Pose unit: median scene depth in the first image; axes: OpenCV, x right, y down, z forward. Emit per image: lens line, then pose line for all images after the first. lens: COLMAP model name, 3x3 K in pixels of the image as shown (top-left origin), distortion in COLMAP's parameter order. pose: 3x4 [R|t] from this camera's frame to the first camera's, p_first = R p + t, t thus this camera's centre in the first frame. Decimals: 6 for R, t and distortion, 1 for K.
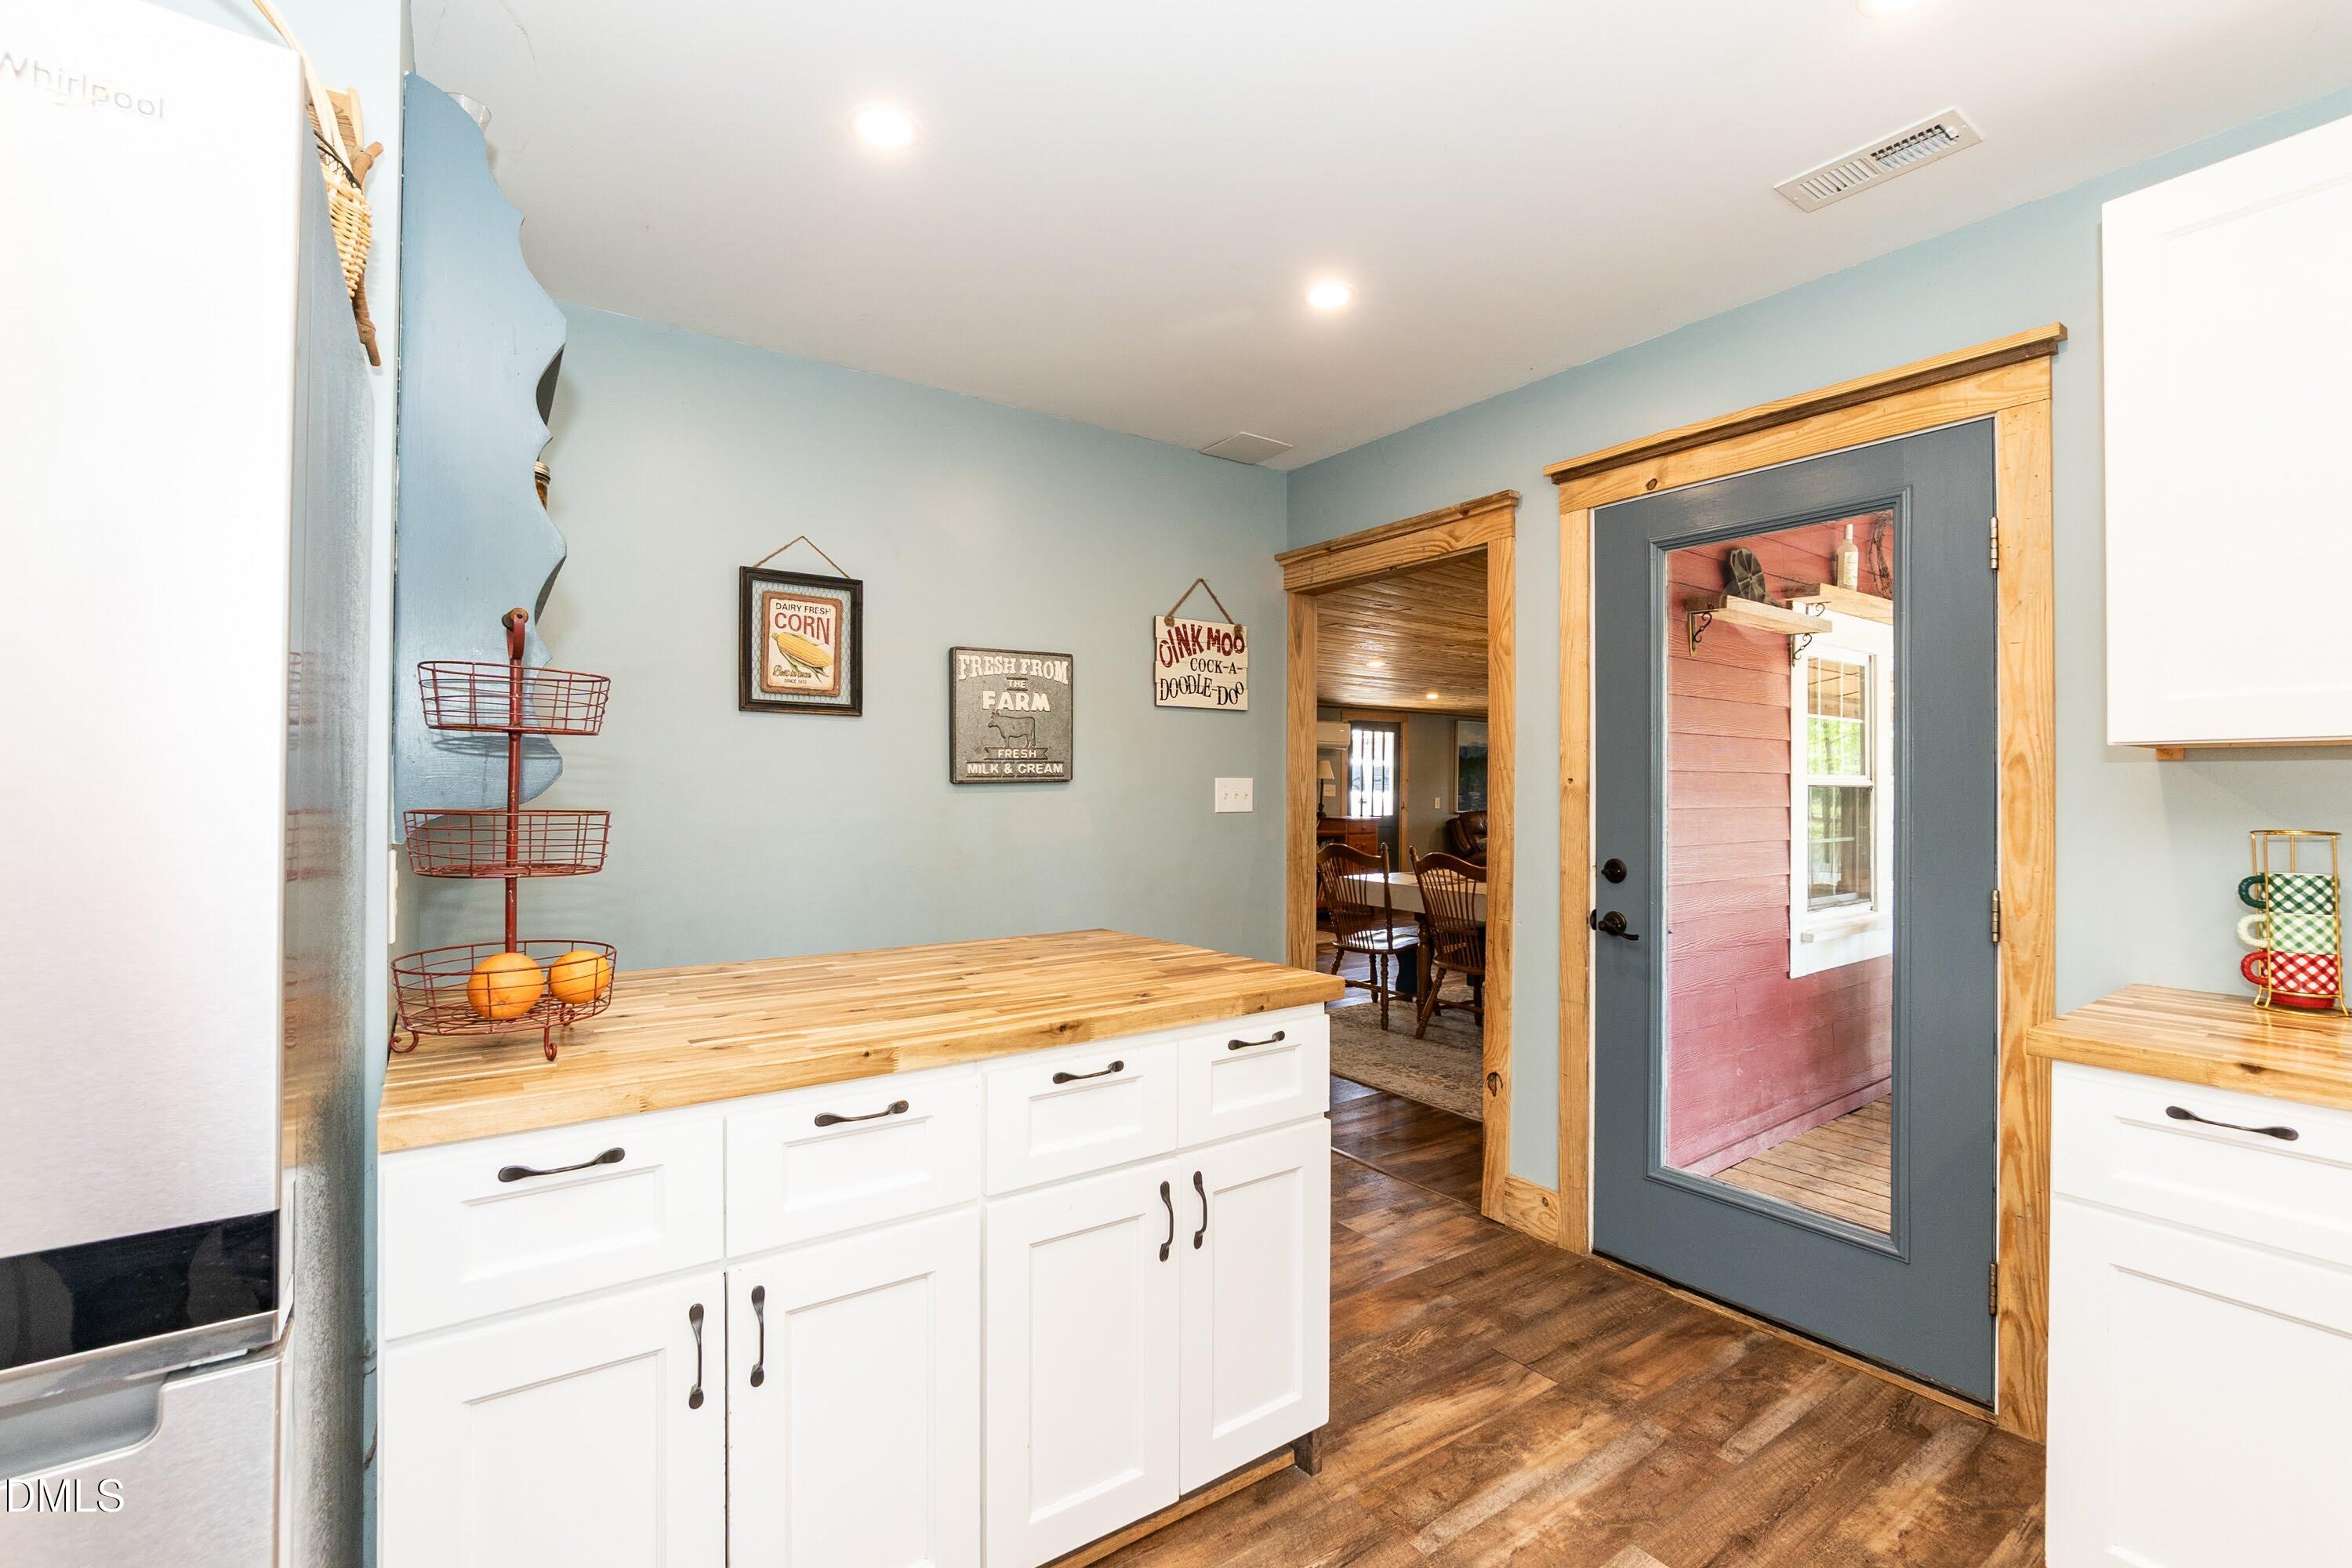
lens RADIAL K [[1037.5, 0, 1167.9], [0, 1037.5, 781.5], [0, 0, 1]] dist [-0.026568, 0.005066]
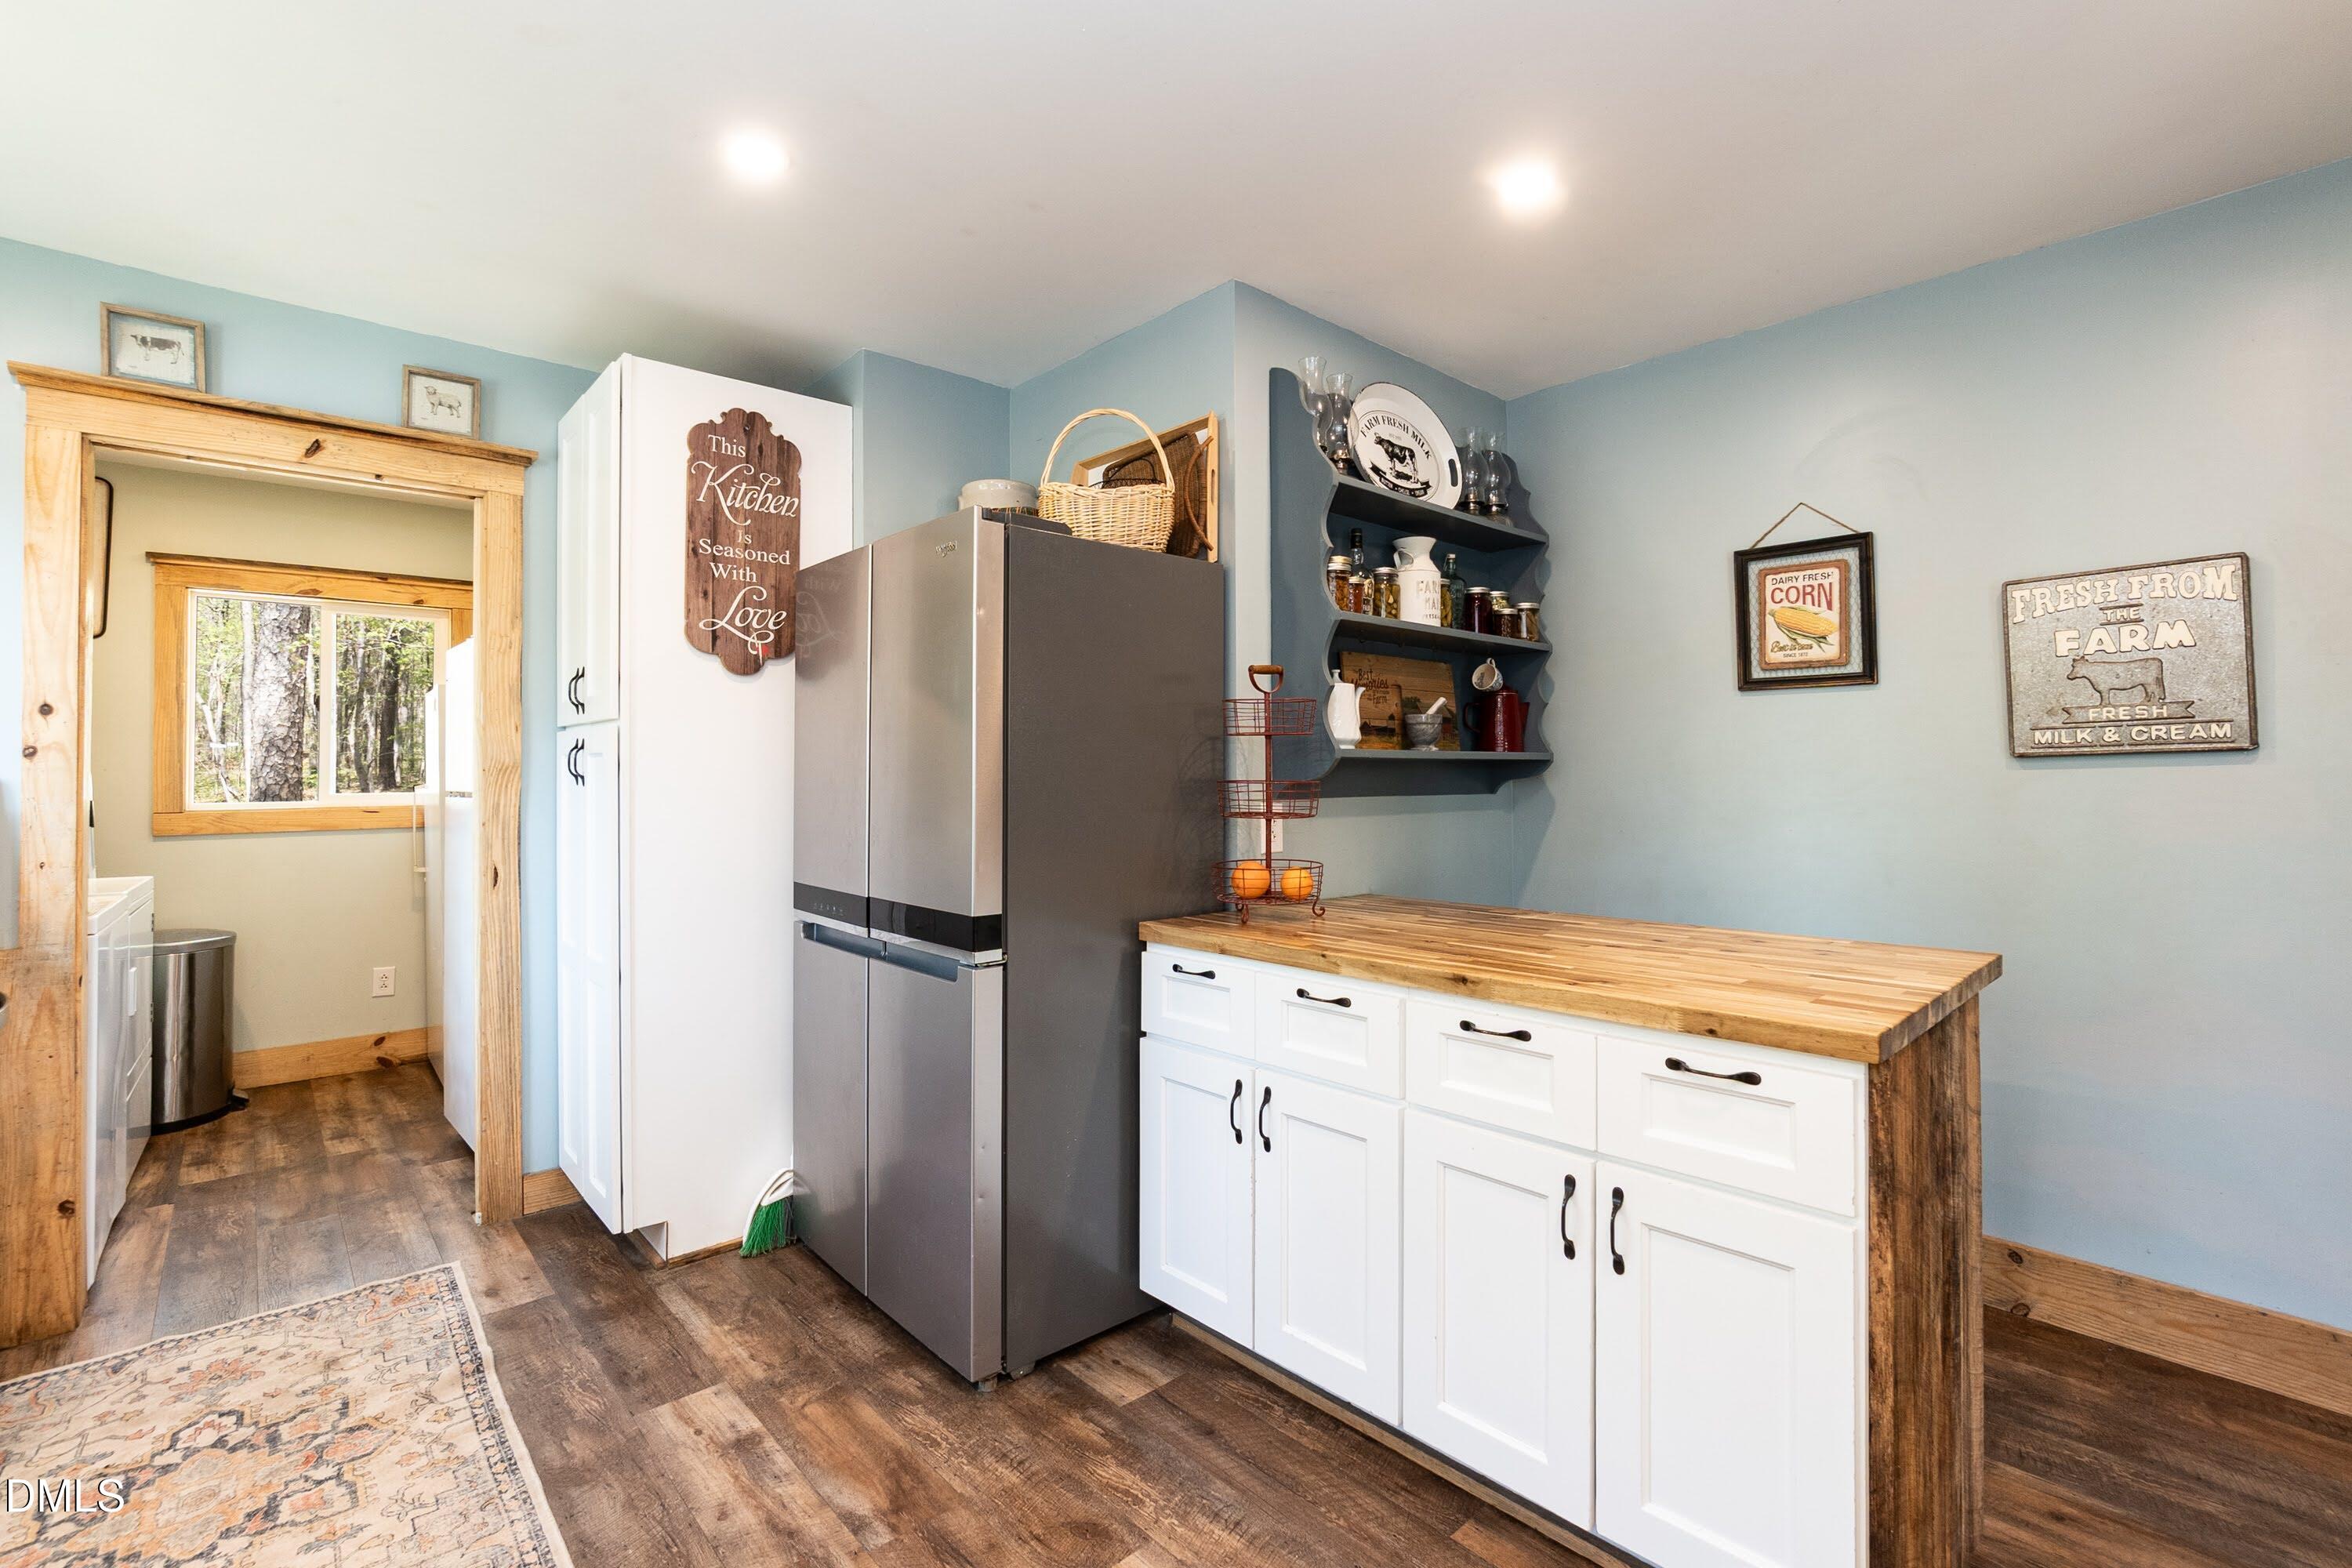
lens RADIAL K [[1037.5, 0, 1185.6], [0, 1037.5, 771.6], [0, 0, 1]] dist [-0.026568, 0.005066]
pose [[0.120566, -0.007054, -0.992680, 0.519109], [0.012639, 0.999905, -0.005570, 0.010155], [0.992625, -0.011875, 0.120644, 0.312904]]
